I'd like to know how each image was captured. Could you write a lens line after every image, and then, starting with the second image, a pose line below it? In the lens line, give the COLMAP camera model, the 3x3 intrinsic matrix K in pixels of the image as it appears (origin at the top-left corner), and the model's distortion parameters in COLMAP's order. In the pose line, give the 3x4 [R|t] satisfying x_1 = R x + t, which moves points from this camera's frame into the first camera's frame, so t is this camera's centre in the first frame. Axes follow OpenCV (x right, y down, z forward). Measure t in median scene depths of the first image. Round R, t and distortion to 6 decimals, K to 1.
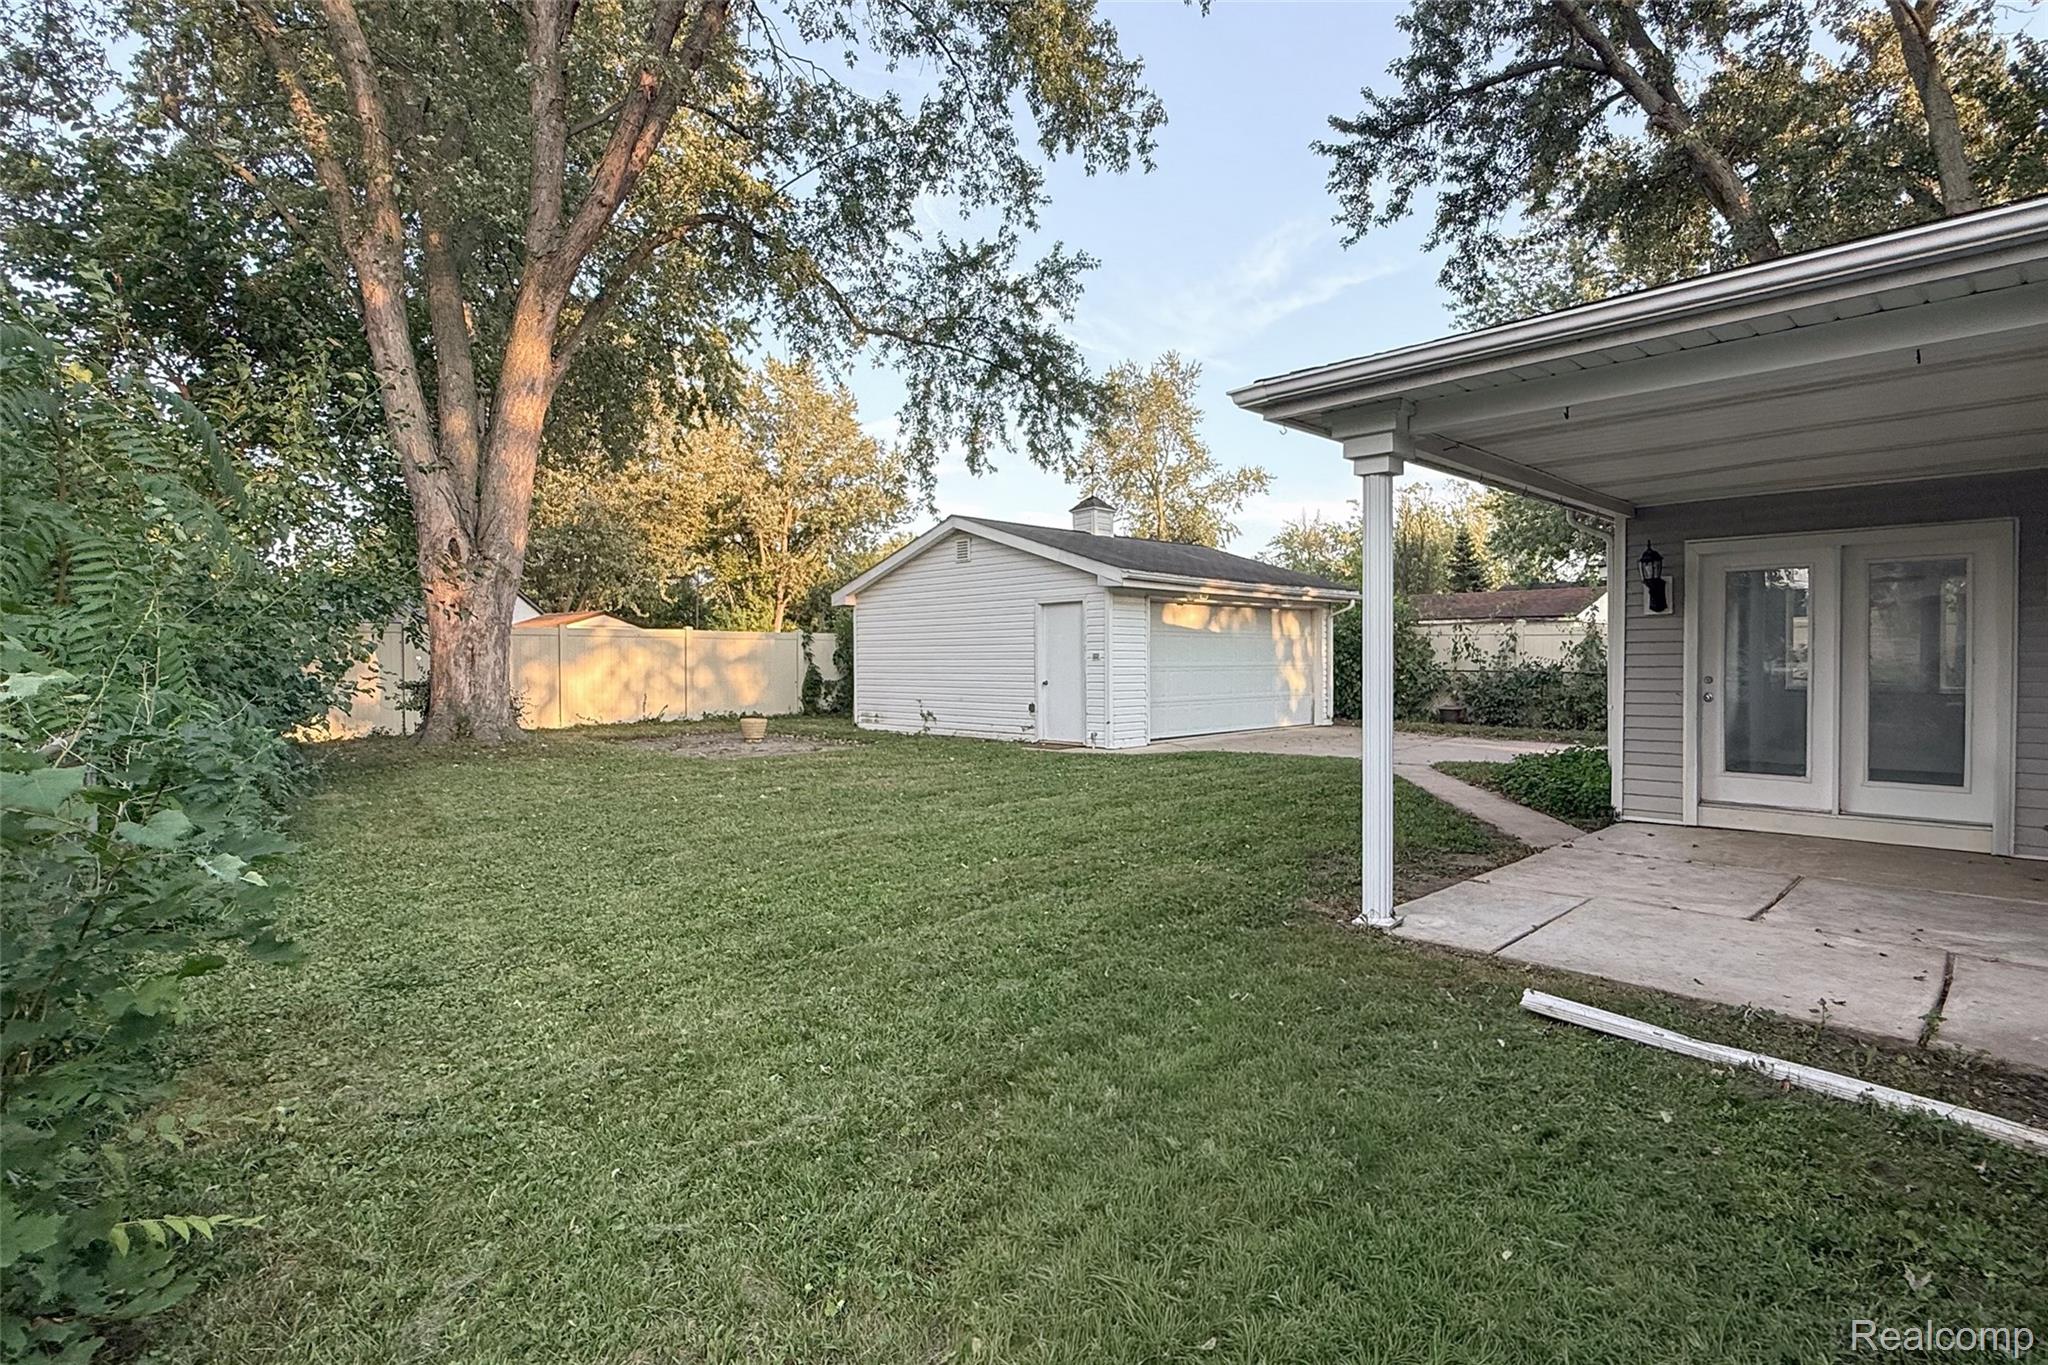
lens RADIAL K [[1014.6, 0, 1032.7], [0, 1014.6, 674.3], [0, 0, 1]] dist [-0.000346, 0.000564]
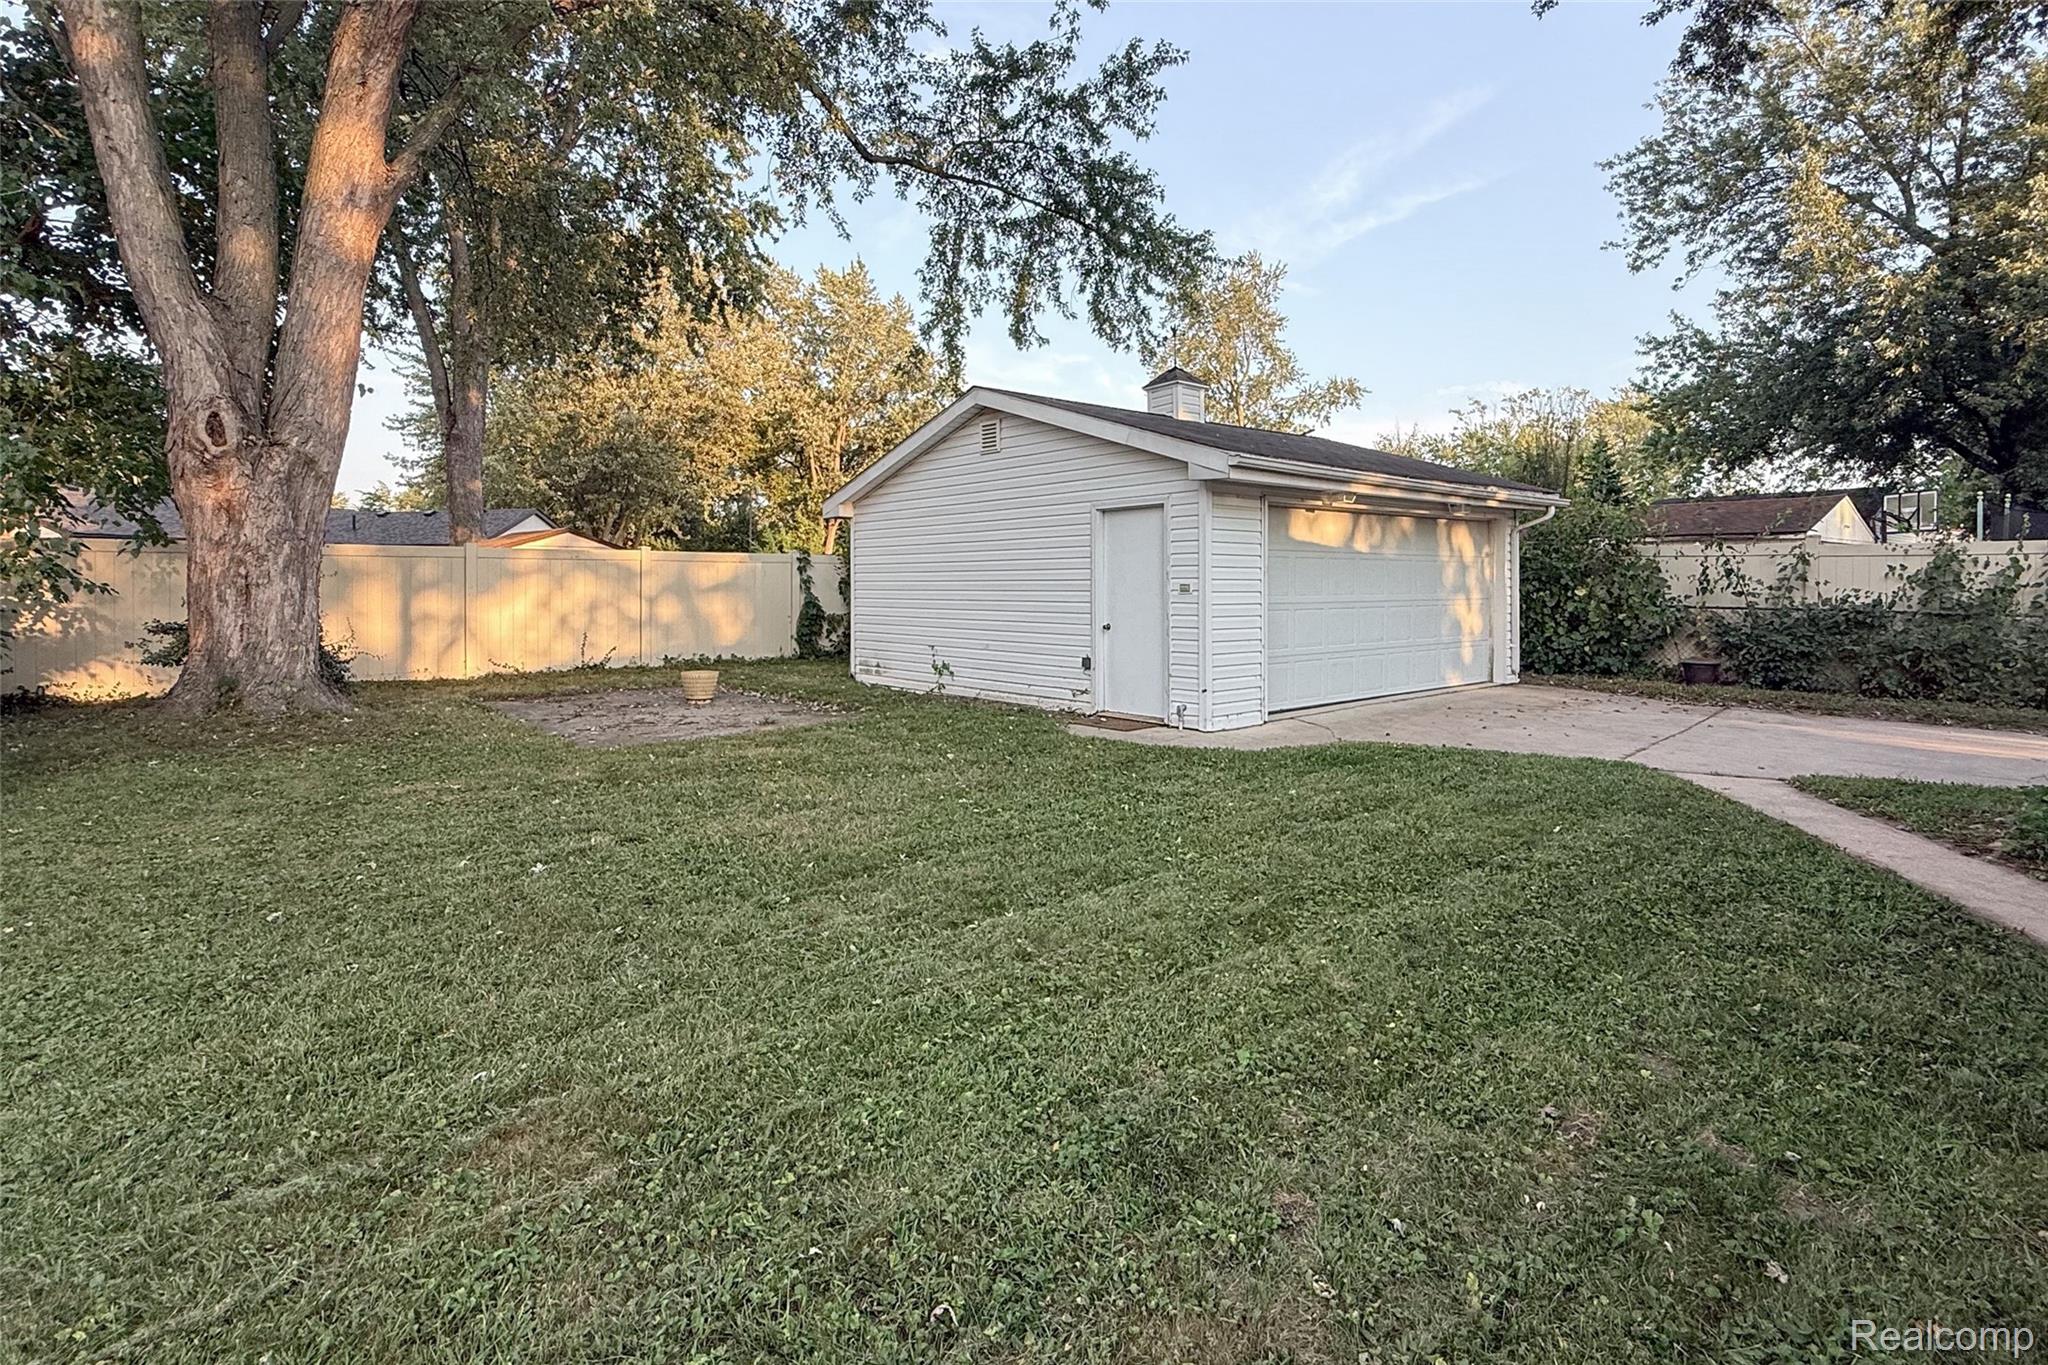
lens RADIAL K [[808.7, 0, 964.7], [0, 808.7, 600.7], [0, 0, 1]] dist [-0.003423, -0.000280]
pose [[0.984890, 0.007988, -0.172995, 0.010499], [-0.005887, 0.999903, 0.012649, -0.013117], [0.173079, -0.011440, 0.984842, 0.392528]]
